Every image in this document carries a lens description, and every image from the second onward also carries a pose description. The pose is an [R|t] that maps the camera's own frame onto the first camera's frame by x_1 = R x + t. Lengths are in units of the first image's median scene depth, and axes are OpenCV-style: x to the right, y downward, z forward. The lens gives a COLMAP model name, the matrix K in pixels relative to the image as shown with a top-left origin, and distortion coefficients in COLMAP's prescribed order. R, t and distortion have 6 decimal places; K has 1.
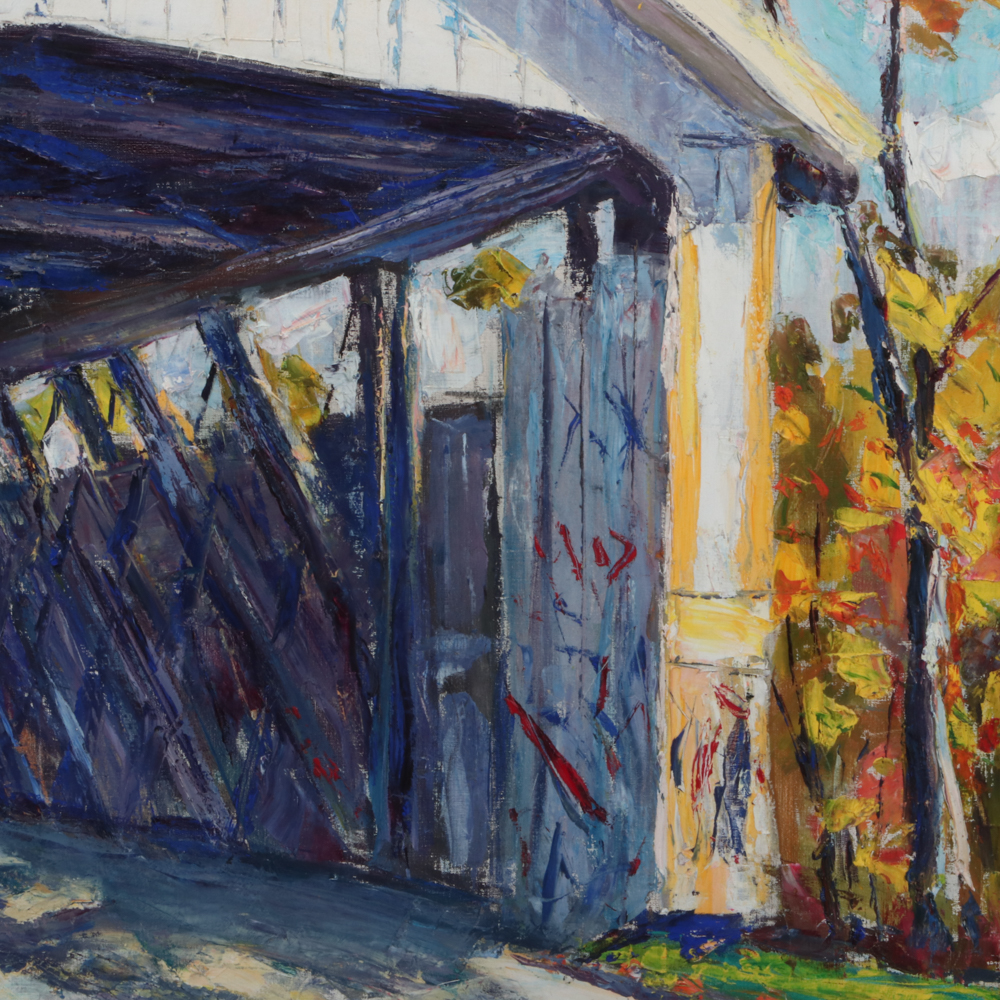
lens RADIAL K [[6271.4, 0, 510.8], [0, 6271.4, 514.0], [0, 0, 1]] dist [1.002833, 0.000000]
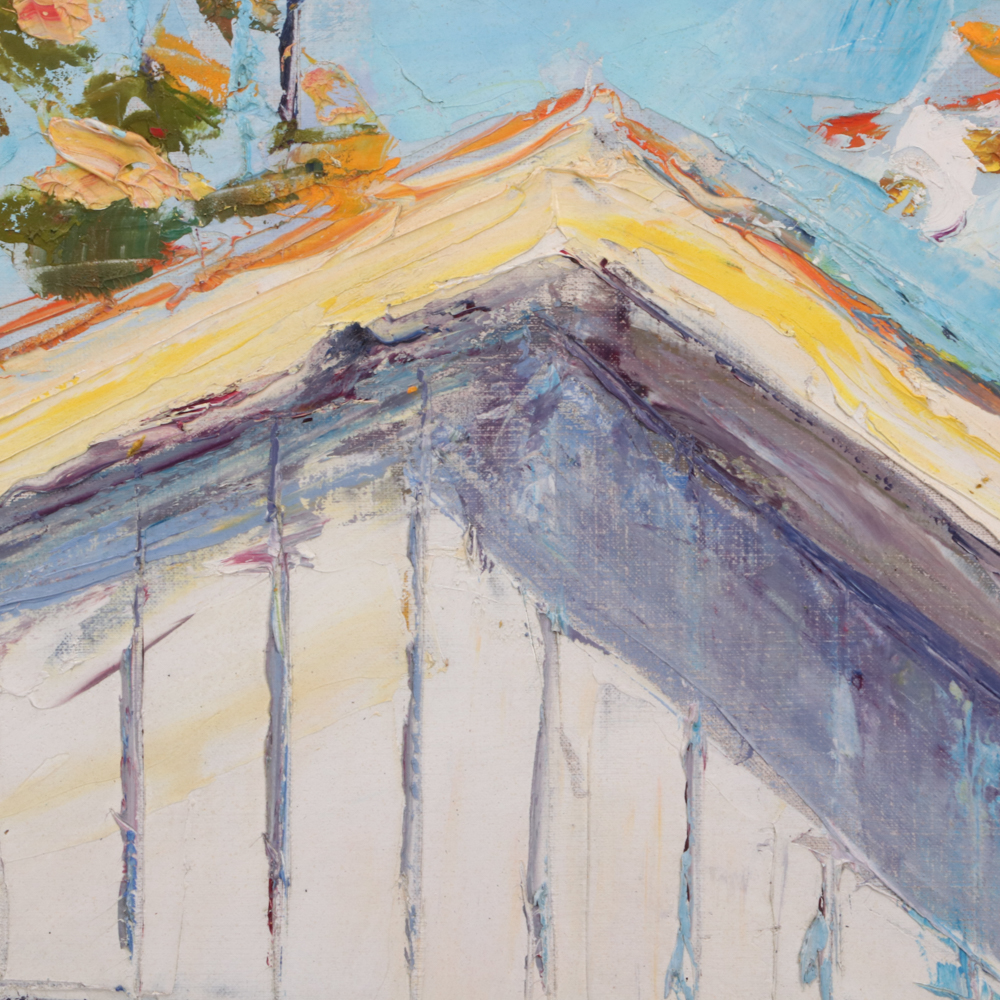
lens RADIAL K [[6271.4, 0, 492.0], [0, 6271.4, 499.2], [0, 0, 1]] dist [1.002833, 0.000000]
pose [[0.999452, -0.017866, -0.027880, -0.027700], [0.014984, 0.994838, -0.100360, -0.068244], [0.029529, 0.099888, 0.994560, 0.583187]]
